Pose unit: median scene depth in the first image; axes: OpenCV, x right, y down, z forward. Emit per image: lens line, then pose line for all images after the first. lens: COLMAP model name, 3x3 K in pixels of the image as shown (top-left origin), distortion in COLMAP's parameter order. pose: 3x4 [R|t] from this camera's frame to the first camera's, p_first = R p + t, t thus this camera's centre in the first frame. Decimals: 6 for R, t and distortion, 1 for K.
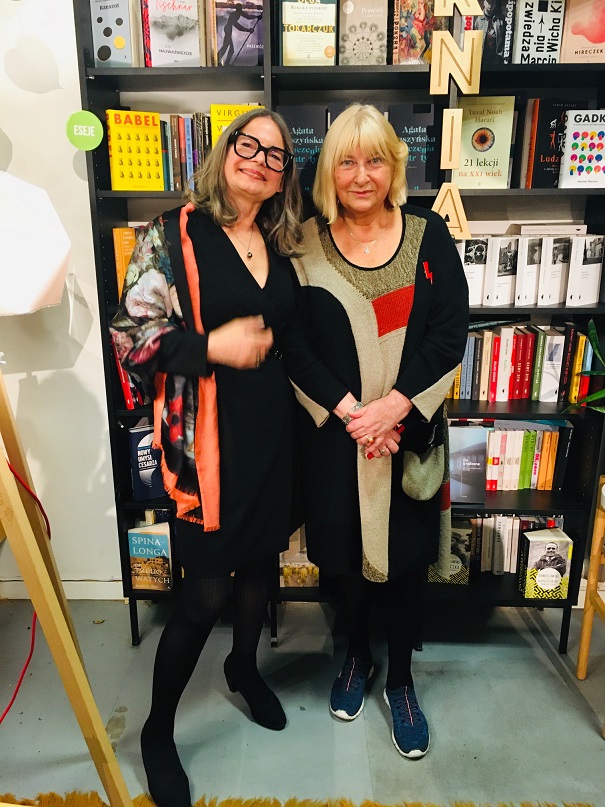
lens RADIAL K [[684.4, 0, 303.4], [0, 684.4, 406.3], [0, 0, 1]] dist [0.078253, -0.106080]
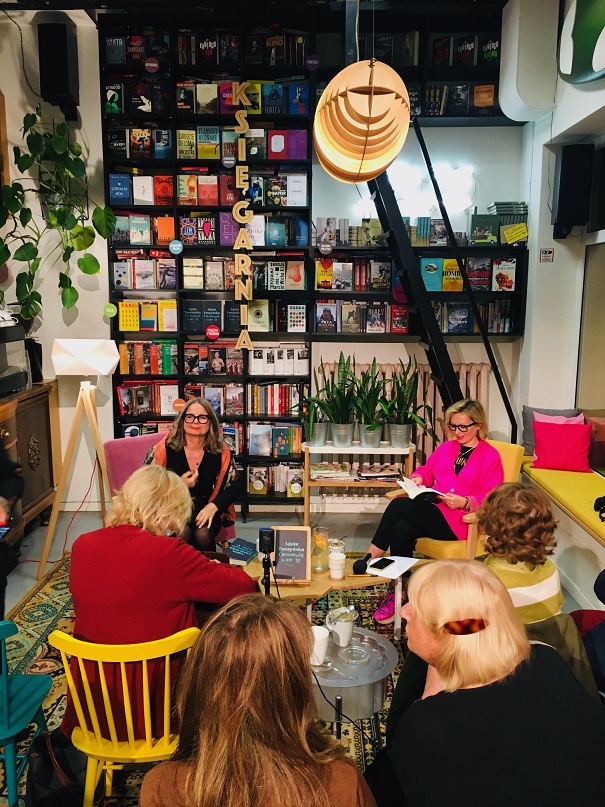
lens RADIAL K [[684.4, 0, 308.0], [0, 684.4, 395.9], [0, 0, 1]] dist [0.078253, -0.106080]
pose [[0.999894, 0.004939, 0.013671, 0.418482], [-0.003022, 0.990589, -0.136840, 0.297345], [-0.014218, 0.136784, 0.990499, -1.612739]]
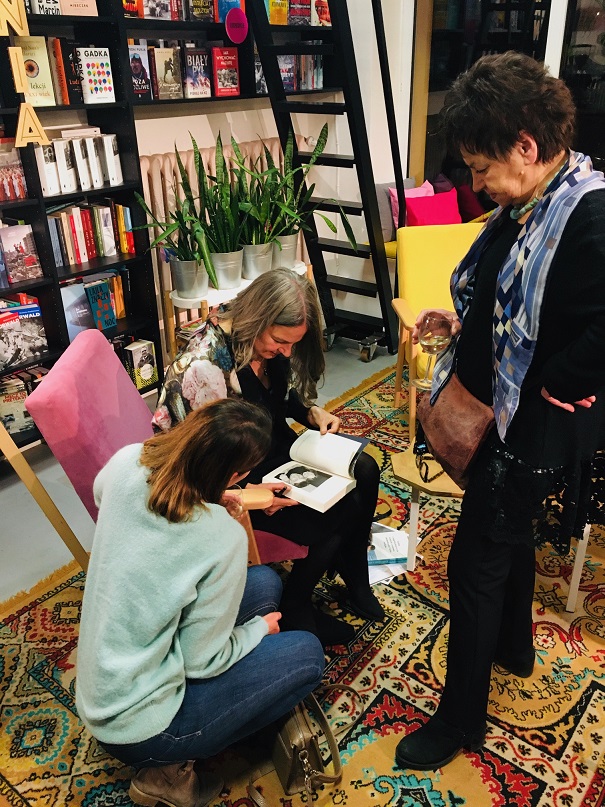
lens RADIAL K [[684.4, 0, 301.4], [0, 684.4, 401.3], [0, 0, 1]] dist [0.078253, -0.106080]
pose [[0.587900, -0.362468, 0.723181, -0.652334], [0.253230, 0.931524, 0.261032, 0.002277], [-0.768276, 0.029670, 0.639431, -0.260907]]
